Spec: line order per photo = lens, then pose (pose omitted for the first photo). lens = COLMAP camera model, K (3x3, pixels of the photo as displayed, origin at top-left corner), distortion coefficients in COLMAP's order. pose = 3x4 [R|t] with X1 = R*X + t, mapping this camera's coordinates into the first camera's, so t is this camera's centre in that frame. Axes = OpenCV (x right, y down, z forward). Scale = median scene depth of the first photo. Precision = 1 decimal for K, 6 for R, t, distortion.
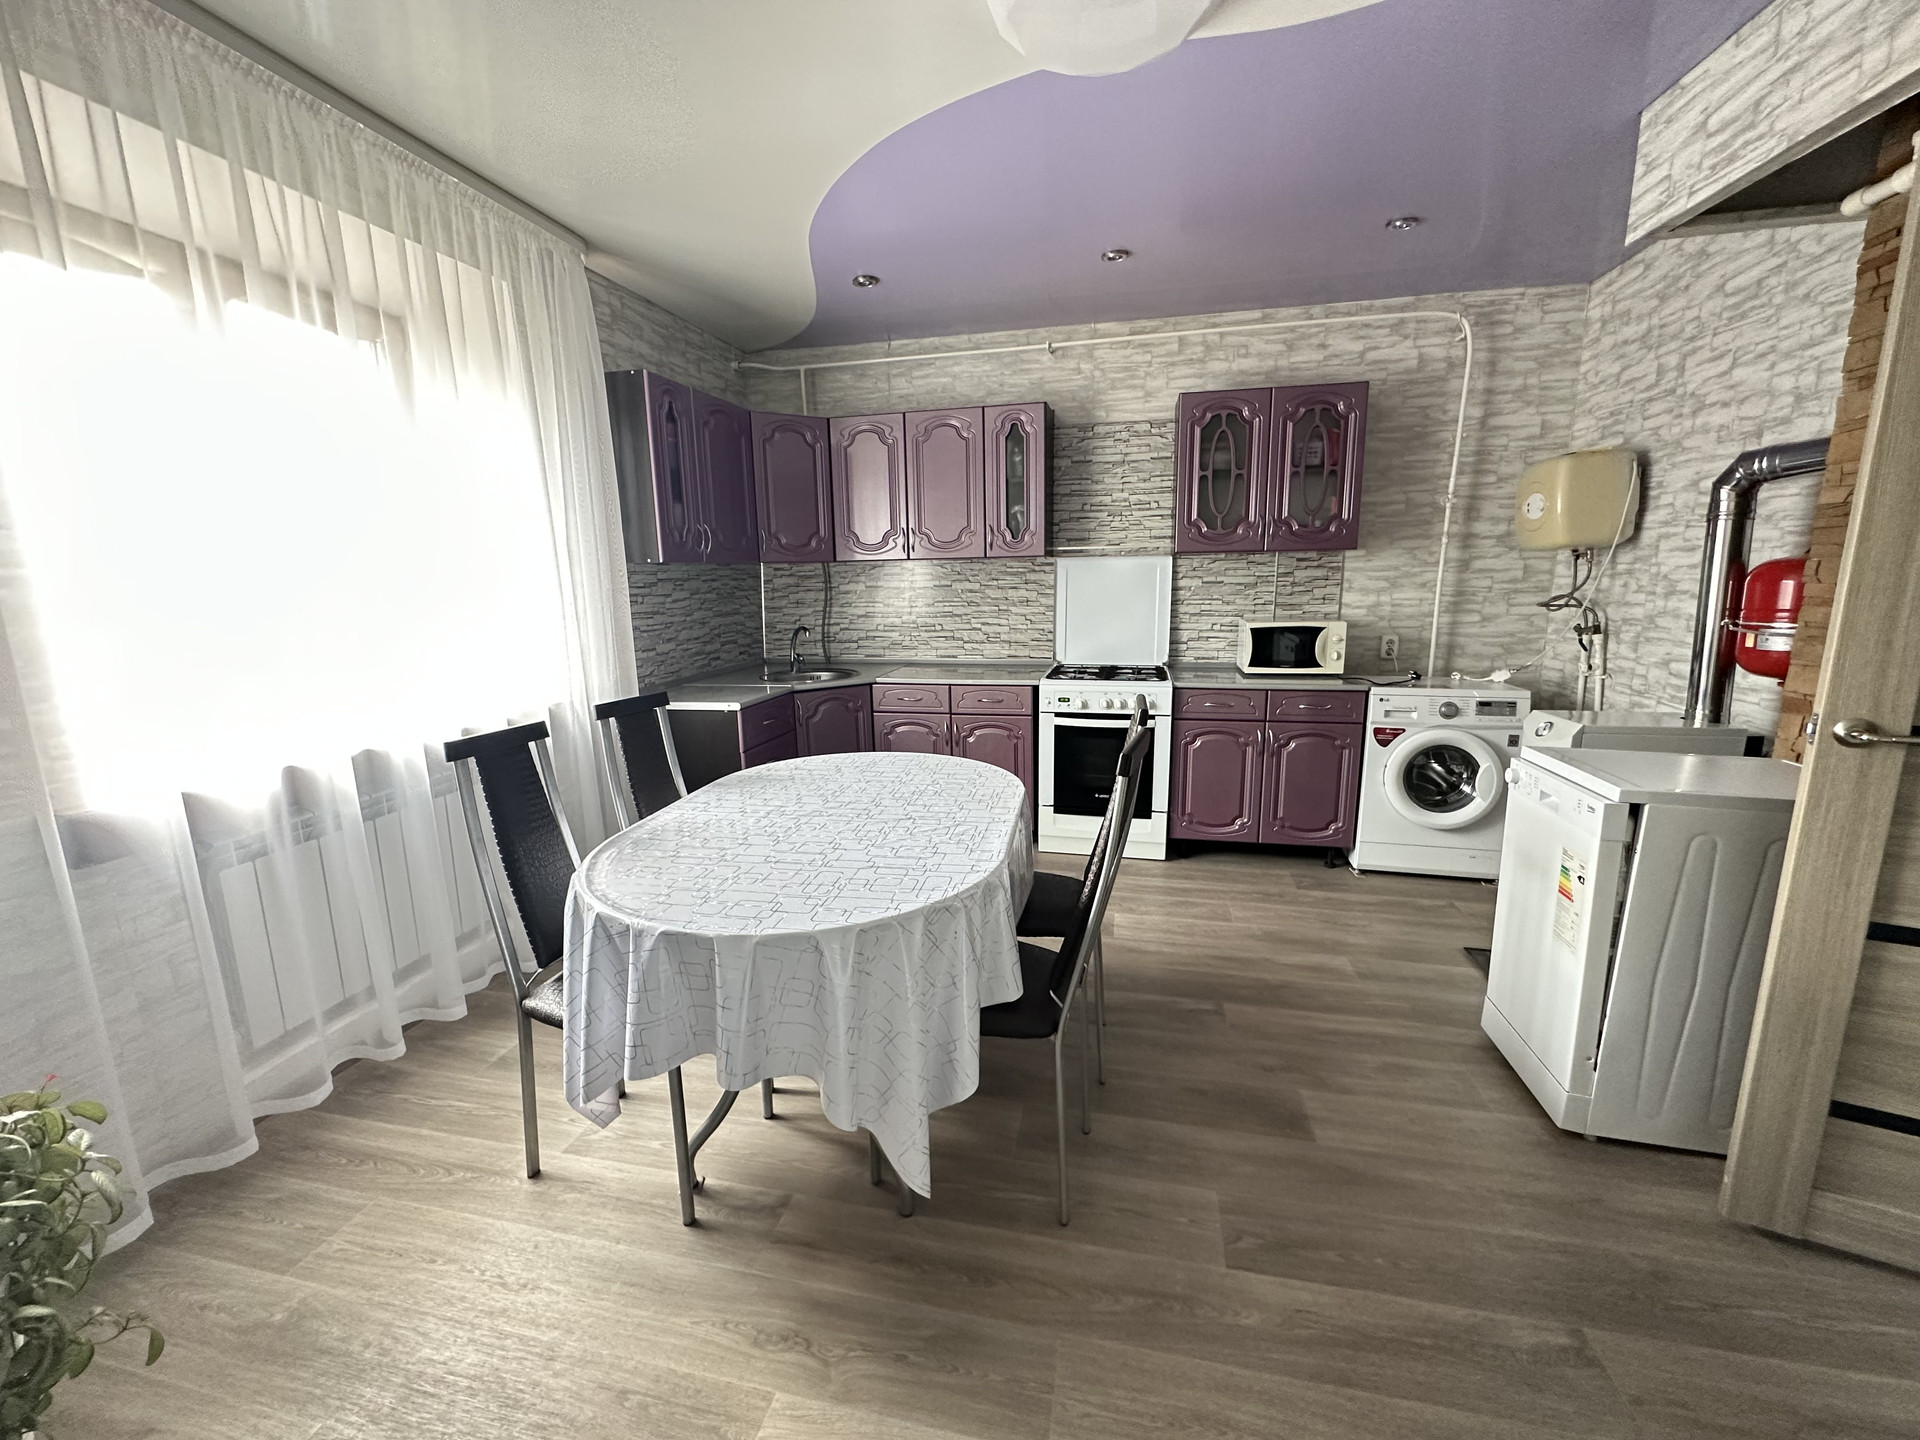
lens RADIAL K [[767.8, 0, 957.1], [0, 767.8, 710.4], [0, 0, 1]] dist [-0.001047, 0.000403]
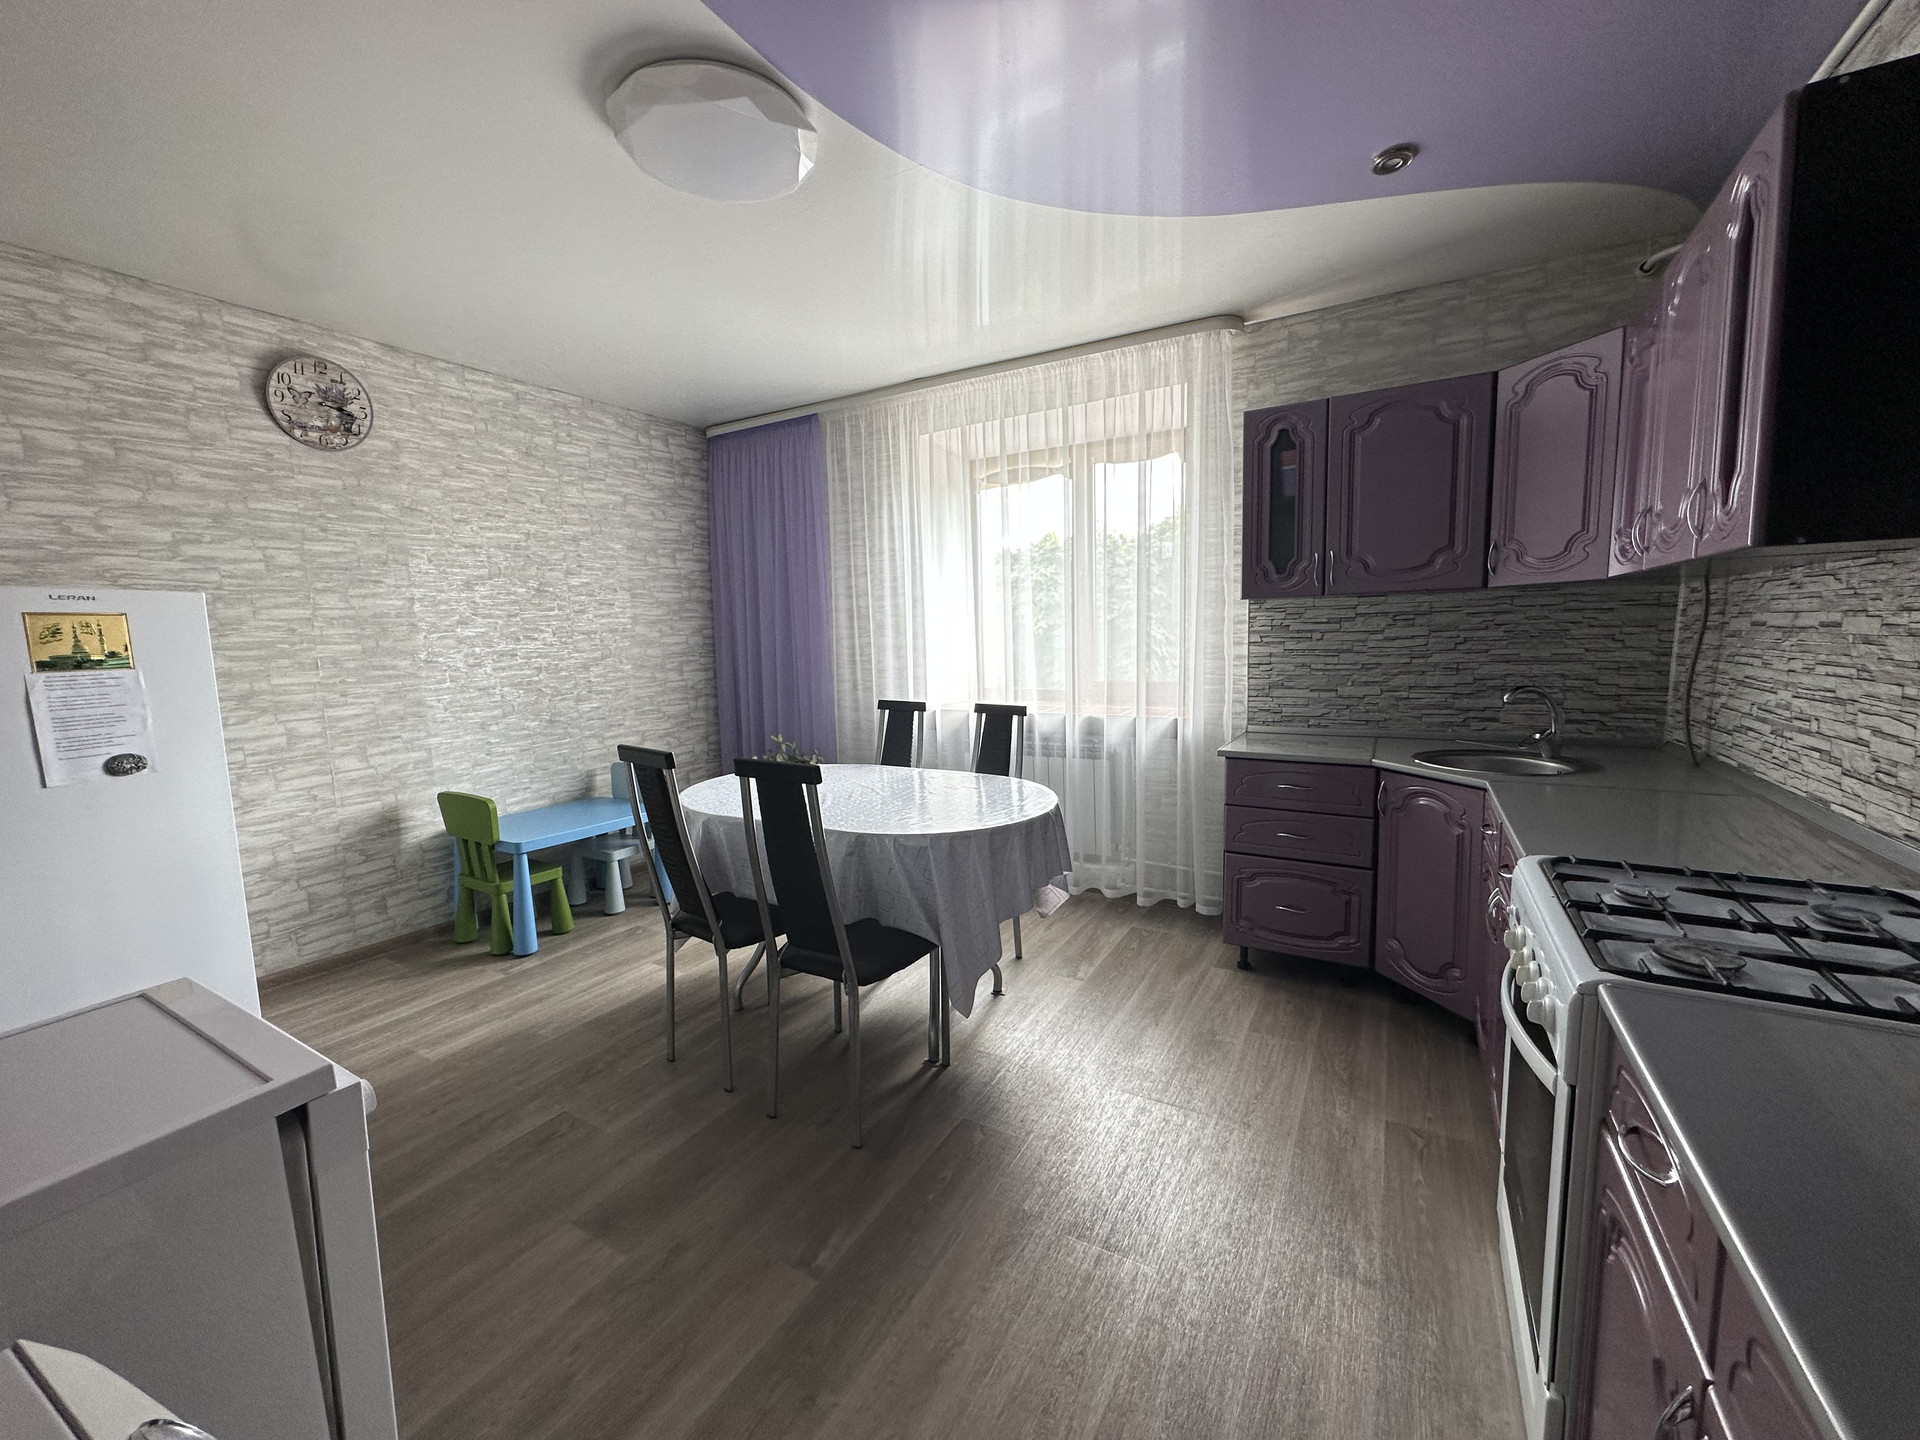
lens RADIAL K [[767.8, 0, 953.6], [0, 767.8, 719.8], [0, 0, 1]] dist [-0.001047, 0.000403]
pose [[-0.302509, 0.133923, -0.943691, 0.769122], [-0.139737, 0.973151, 0.182897, -0.191987], [0.942848, 0.187196, -0.275673, 1.075275]]
